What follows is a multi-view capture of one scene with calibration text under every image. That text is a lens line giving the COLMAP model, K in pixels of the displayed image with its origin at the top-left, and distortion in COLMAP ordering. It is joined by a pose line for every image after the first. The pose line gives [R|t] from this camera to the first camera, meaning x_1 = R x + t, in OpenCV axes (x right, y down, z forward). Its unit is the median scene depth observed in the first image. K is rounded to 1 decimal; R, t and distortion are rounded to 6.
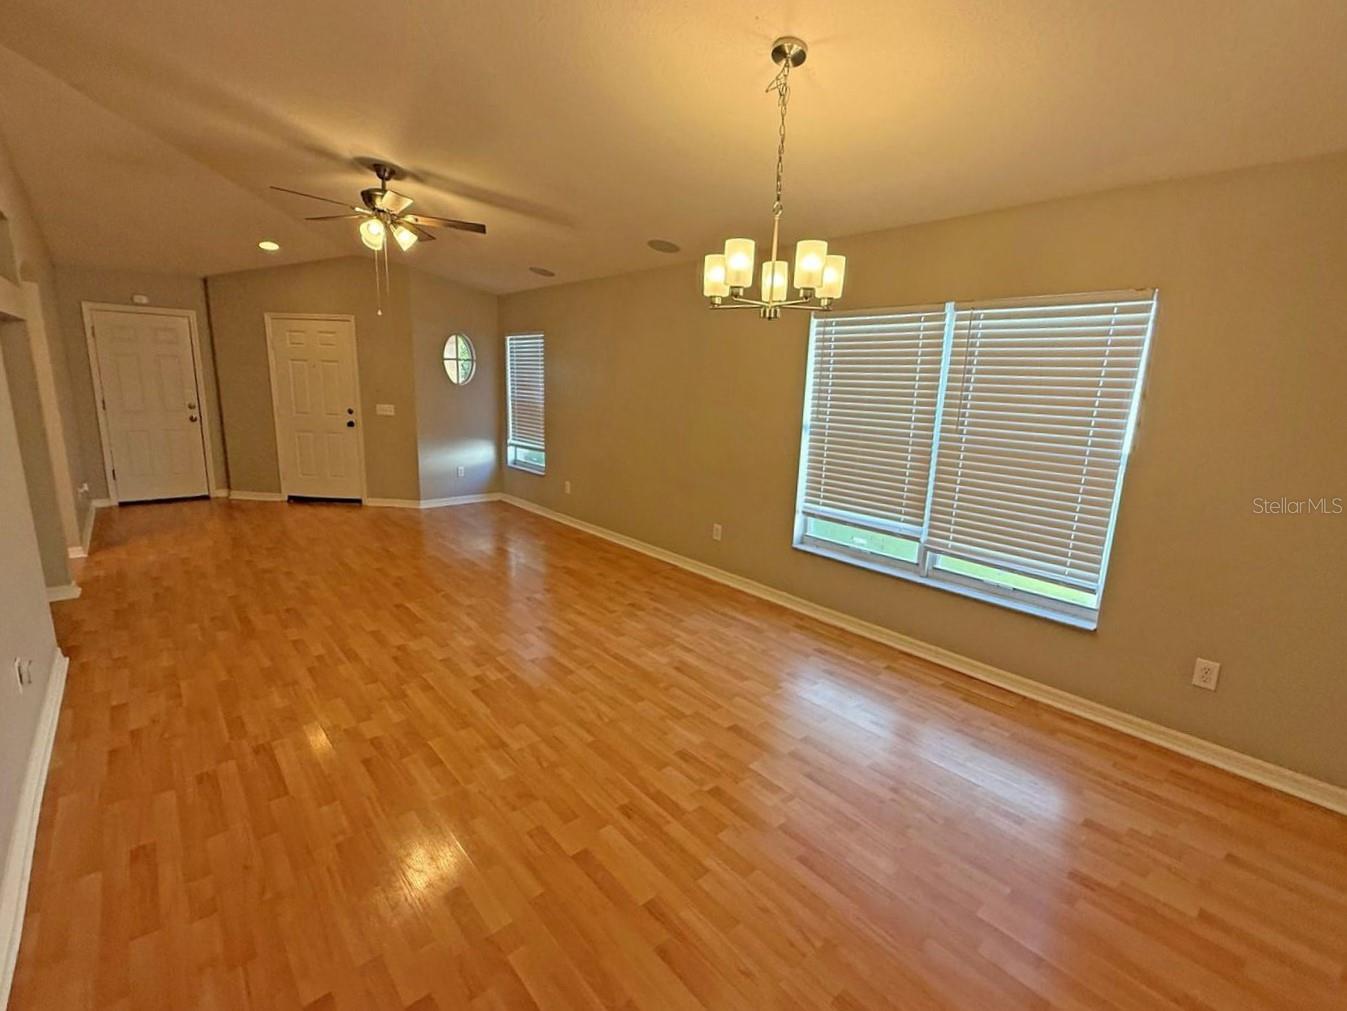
lens RADIAL K [[590.1, 0, 650.9], [0, 590.1, 508.4], [0, 0, 1]] dist [-0.001835, -0.000392]
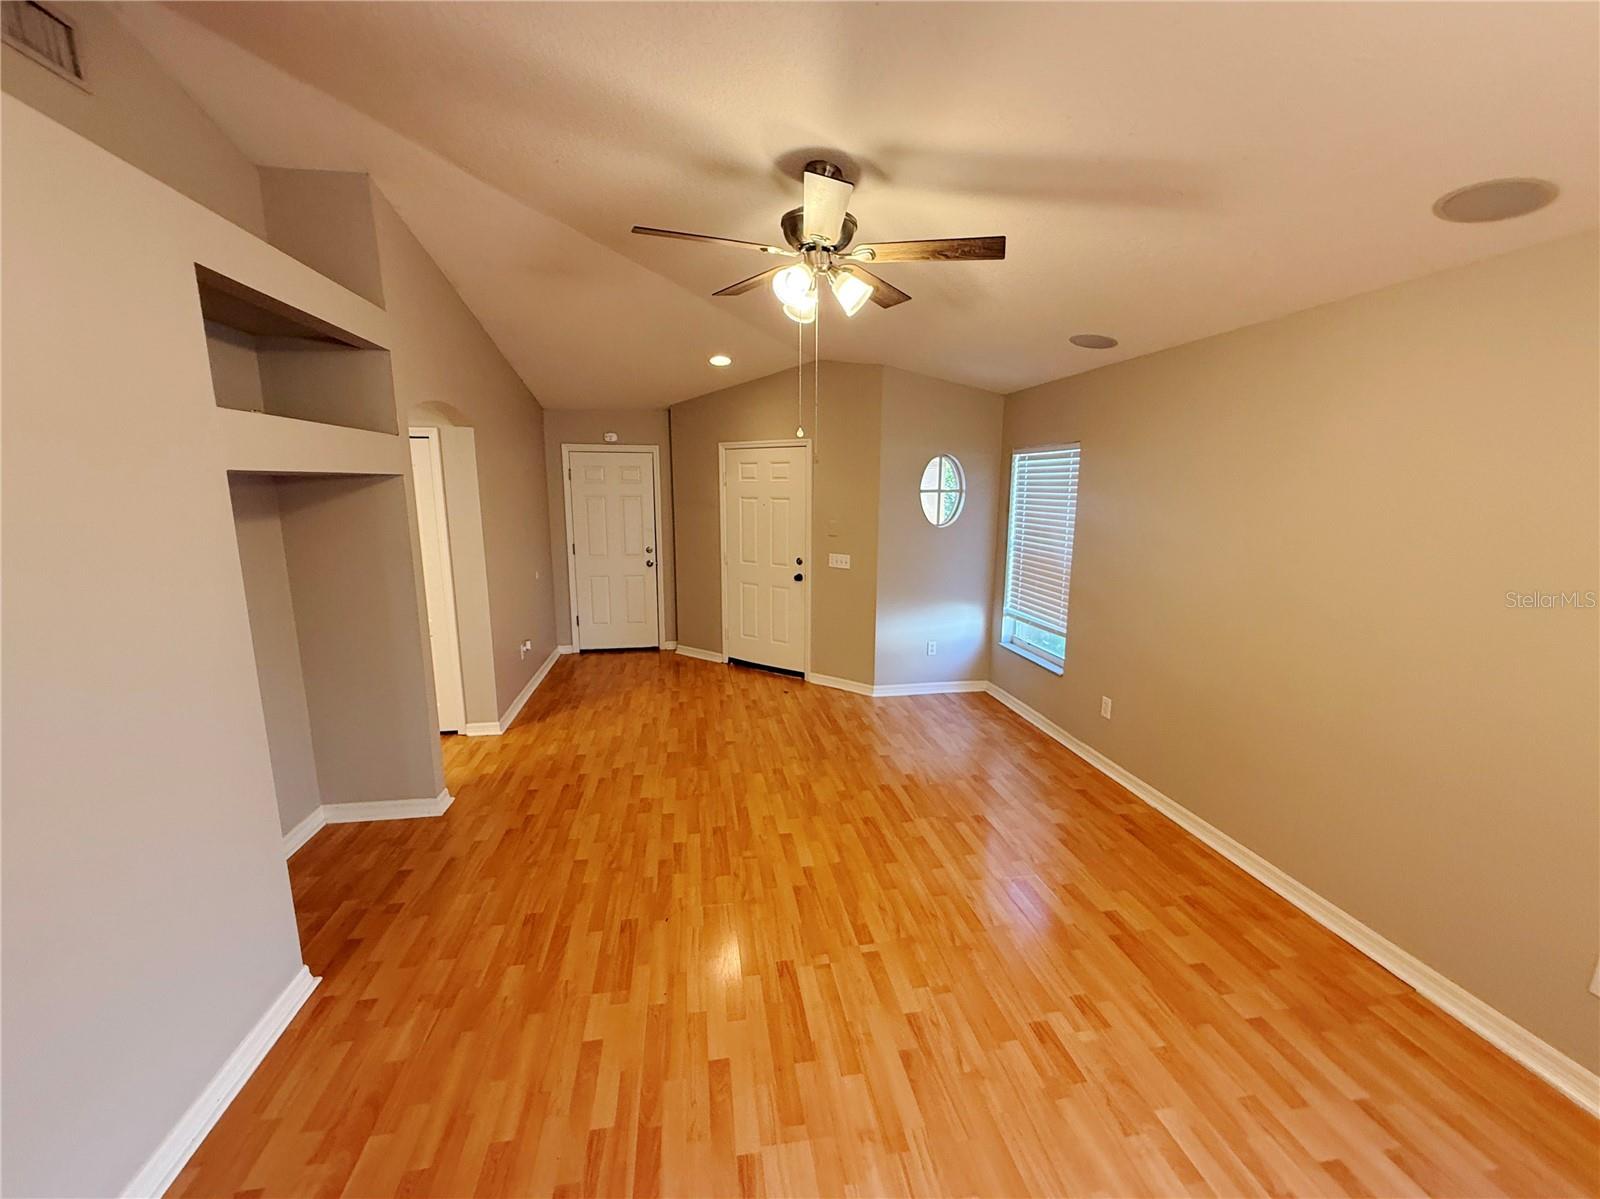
lens RADIAL K [[632.7, 0, 792.9], [0, 632.7, 594.2], [0, 0, 1]] dist [0.001886, 0.000164]
pose [[0.855069, 0.057516, -0.515314, -0.096866], [-0.087830, 0.995534, -0.034622, -0.104026], [0.511021, 0.074865, 0.856302, 0.324221]]
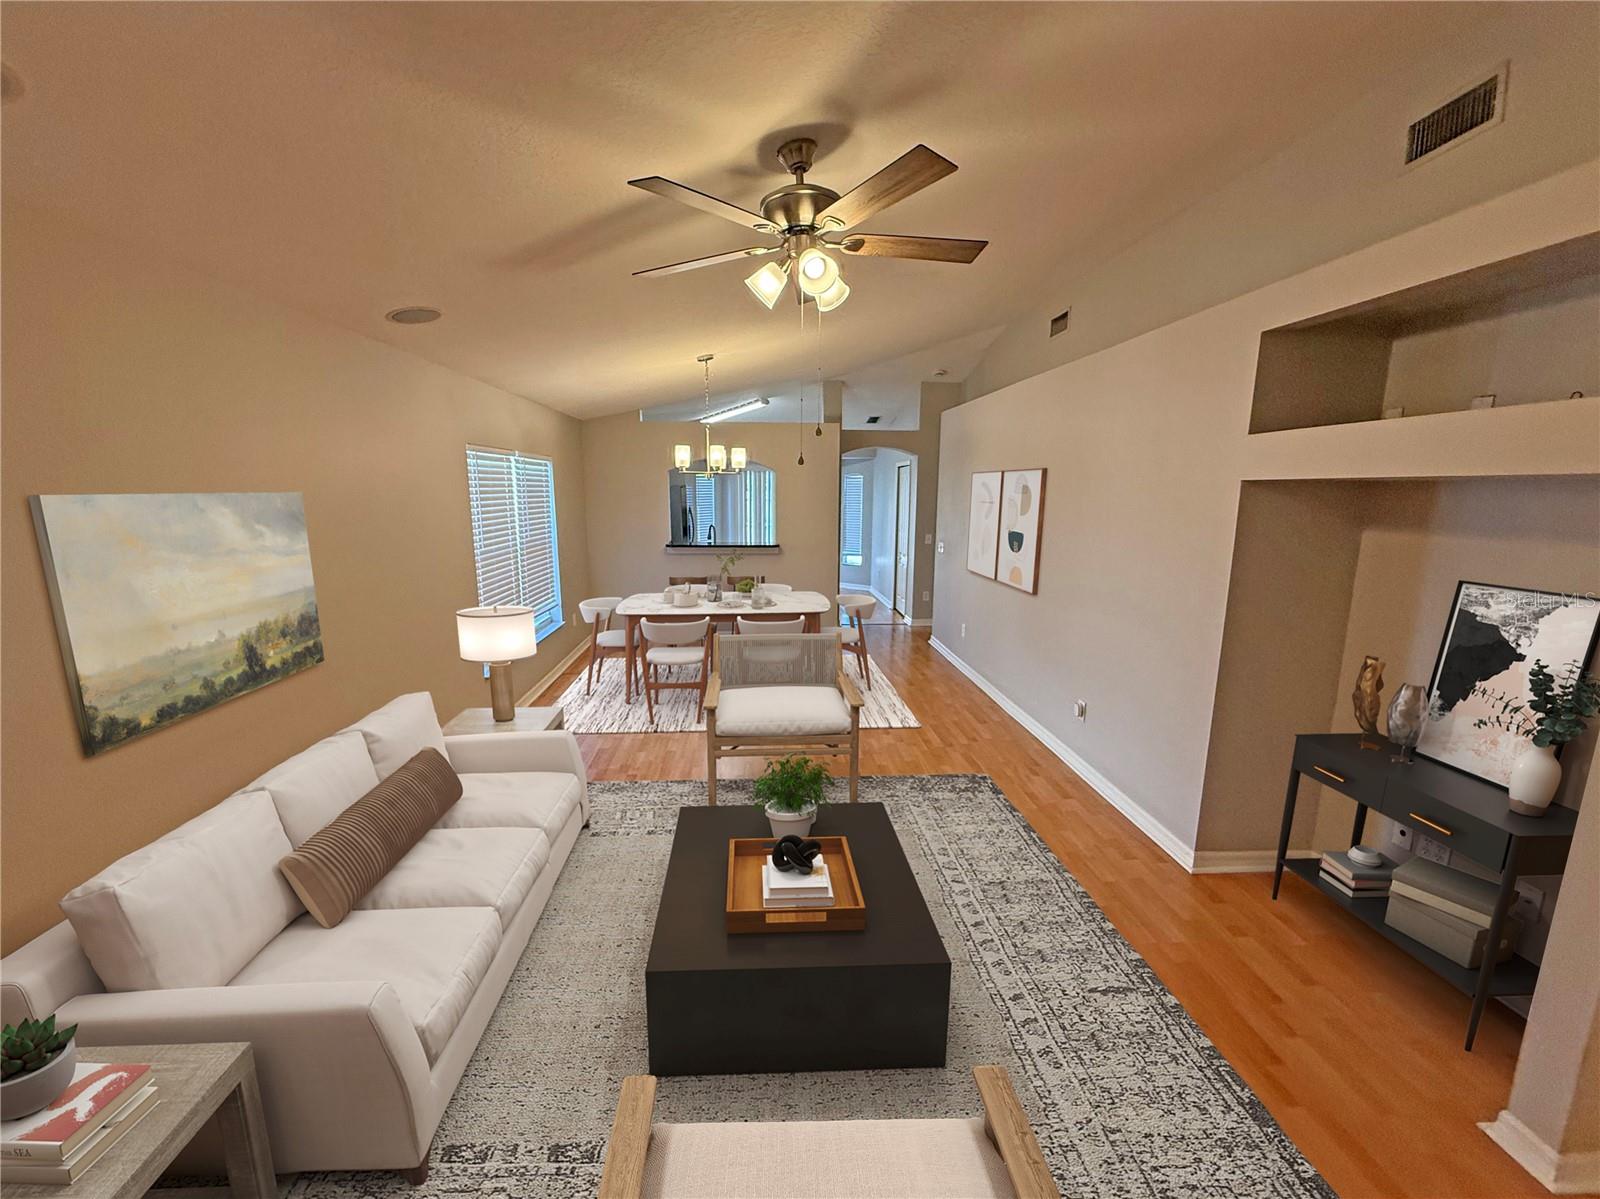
lens RADIAL K [[632.7, 0, 792.9], [0, 632.7, 594.2], [0, 0, 1]] dist [0.001886, 0.000164]
pose [[-0.798243, -0.137259, 0.586488, -0.527143], [0.104034, 0.927639, 0.358695, -0.268777], [-0.593284, 0.347340, -0.726202, 0.977394]]
